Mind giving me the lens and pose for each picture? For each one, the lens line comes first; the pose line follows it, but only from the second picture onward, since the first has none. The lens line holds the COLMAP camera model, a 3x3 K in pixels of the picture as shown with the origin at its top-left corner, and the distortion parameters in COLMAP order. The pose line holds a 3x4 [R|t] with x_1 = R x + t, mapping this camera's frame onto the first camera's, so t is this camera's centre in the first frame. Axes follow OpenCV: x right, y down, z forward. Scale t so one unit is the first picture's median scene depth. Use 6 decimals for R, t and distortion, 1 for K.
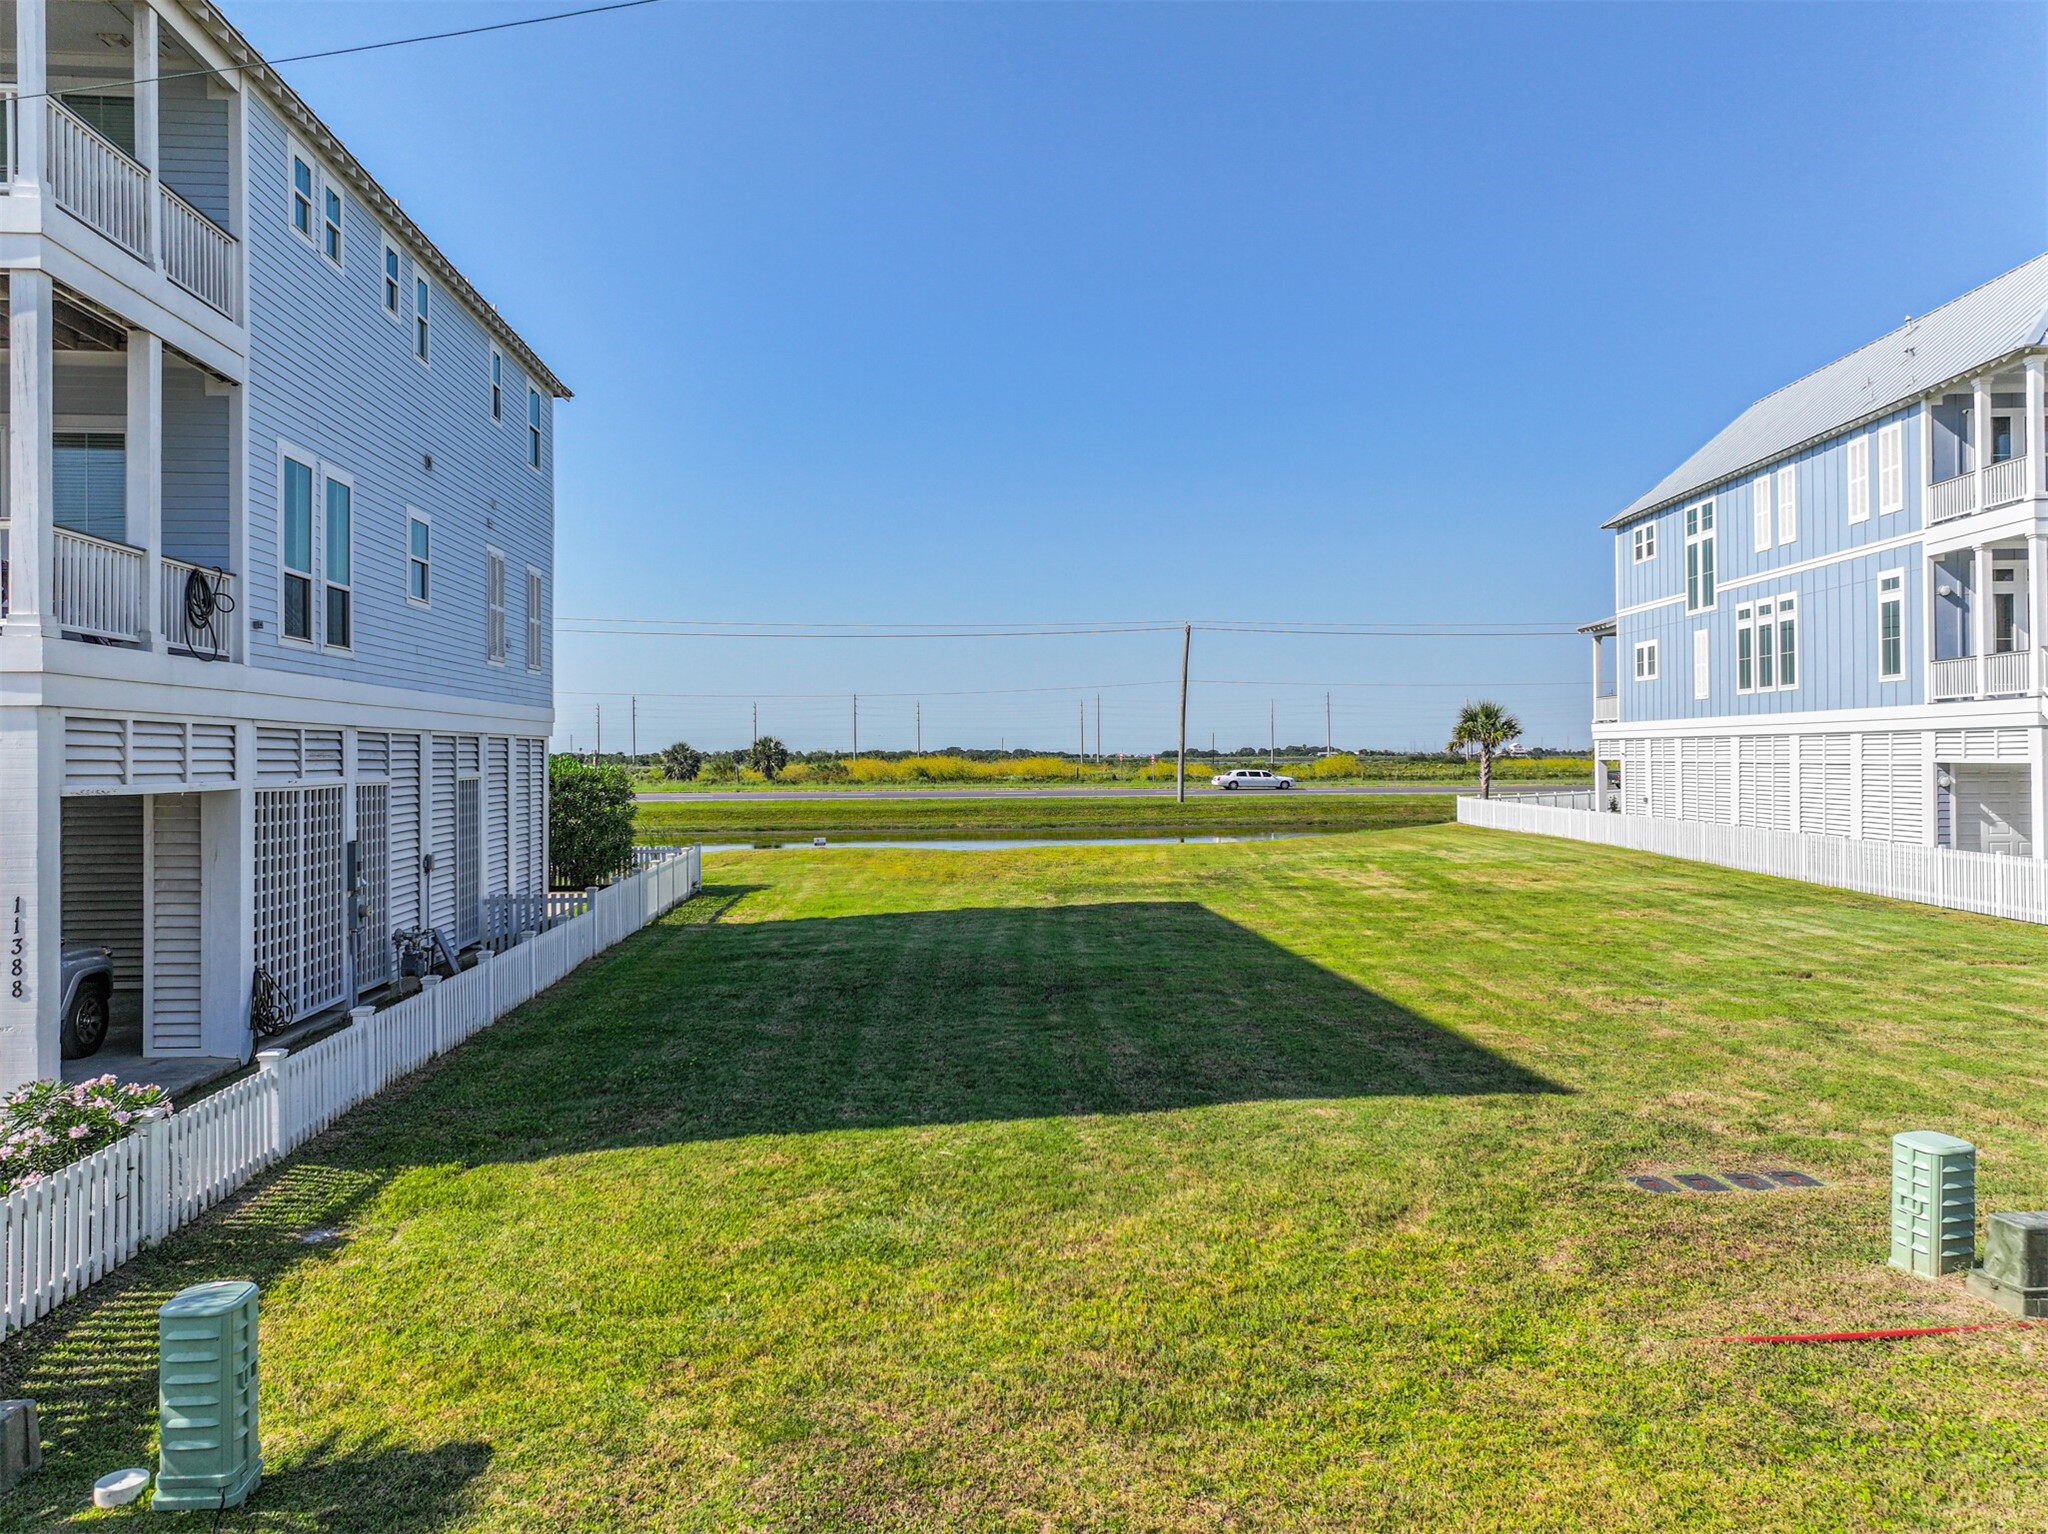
lens RADIAL K [[1464.2, 0, 1021.8], [0, 1464.2, 734.4], [0, 0, 1]] dist [-0.003581, -0.000942]
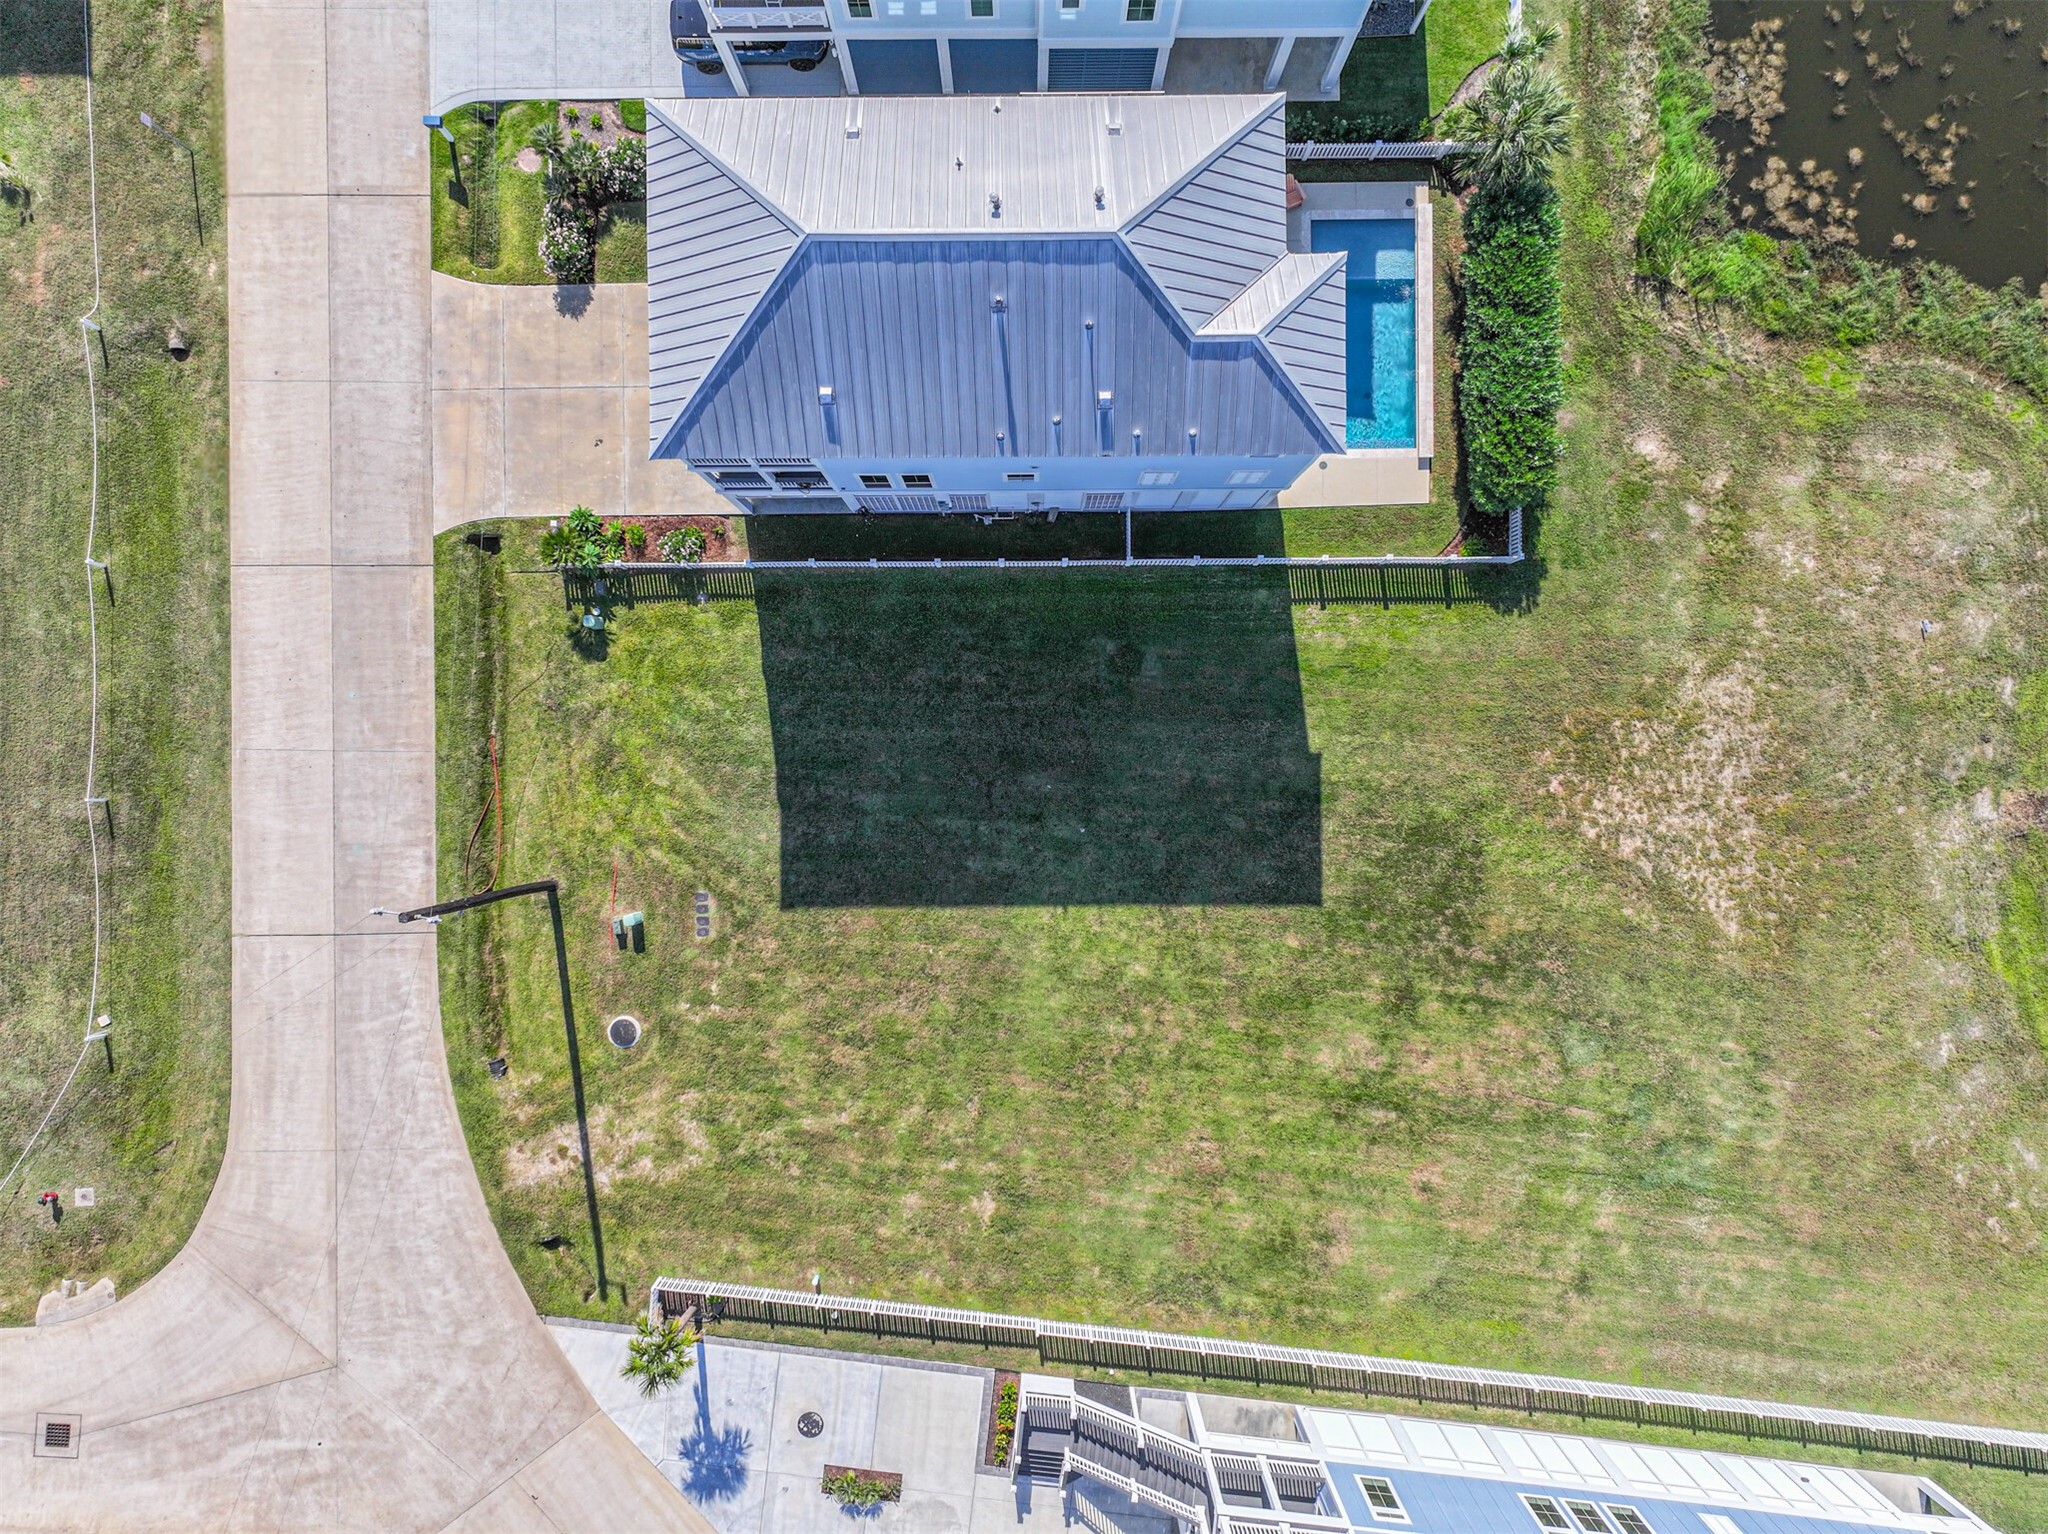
lens RADIAL K [[1436.6, 0, 1023.8], [0, 1436.6, 774.9], [0, 0, 1]] dist [0.010994, 0.003203]
pose [[-0.075419, 0.997129, 0.006785, -0.009303], [0.018296, -0.005419, 0.999818, -1.365307], [0.996984, 0.075529, -0.017835, 0.695876]]
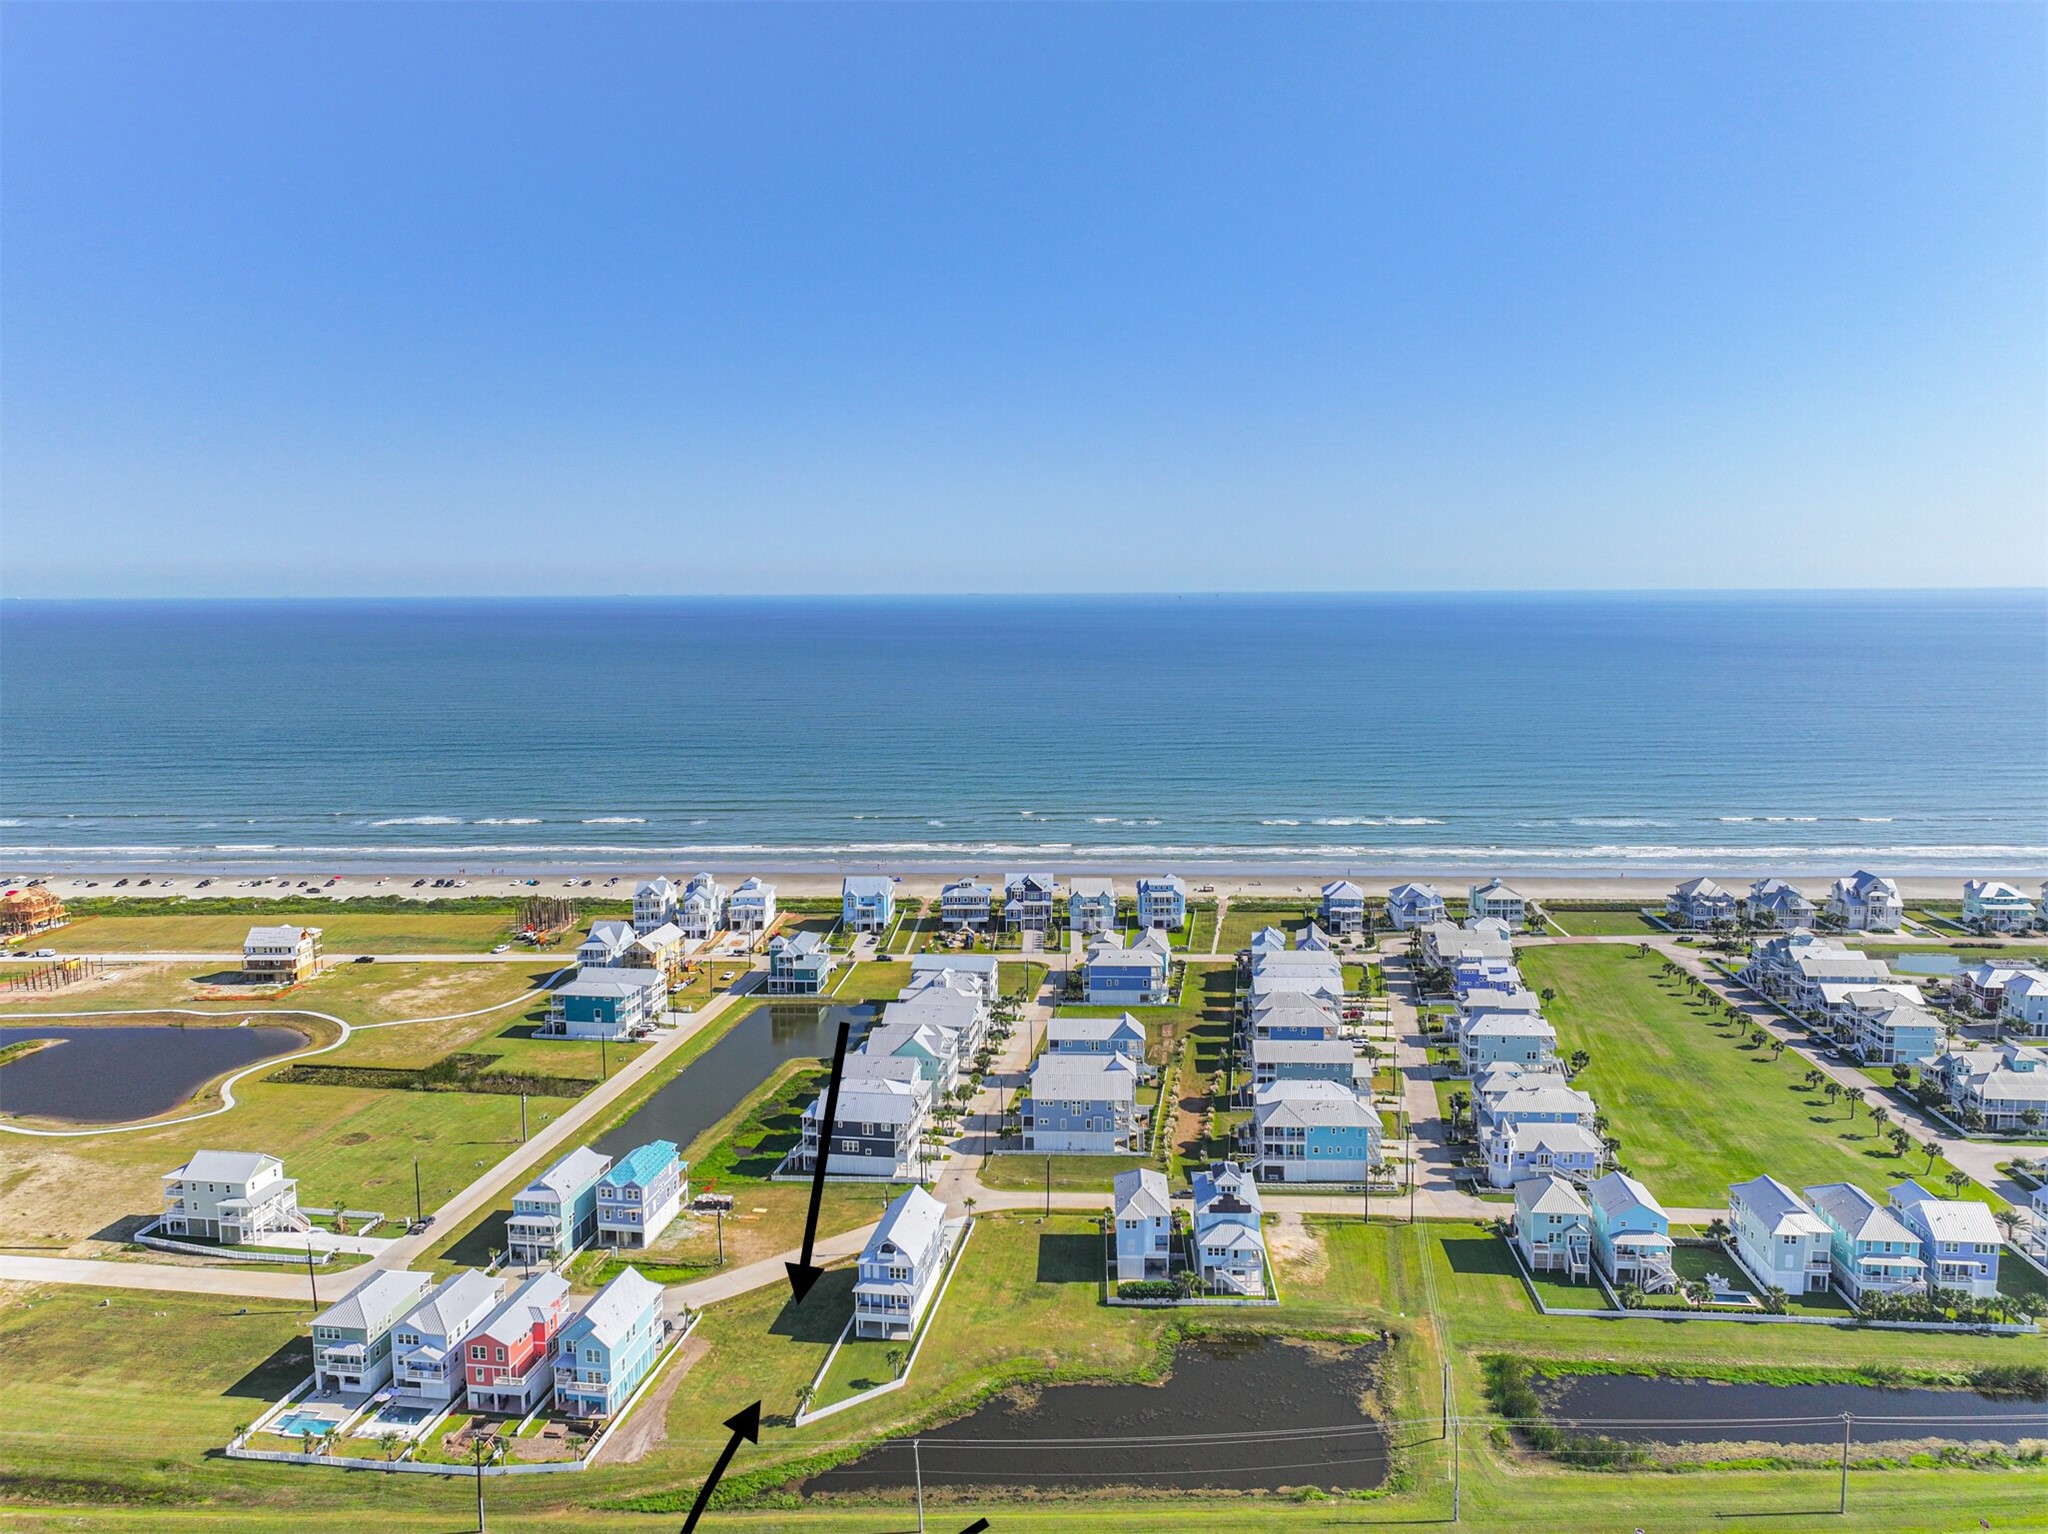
lens RADIAL K [[1436.6, 0, 1023.8], [0, 1436.6, 774.9], [0, 0, 1]] dist [0.010994, 0.003203]
pose [[-0.991937, -0.003447, 0.126682, -0.736329], [0.010917, 0.993591, 0.112511, -3.289477], [-0.126258, 0.112986, -0.985542, 7.937934]]
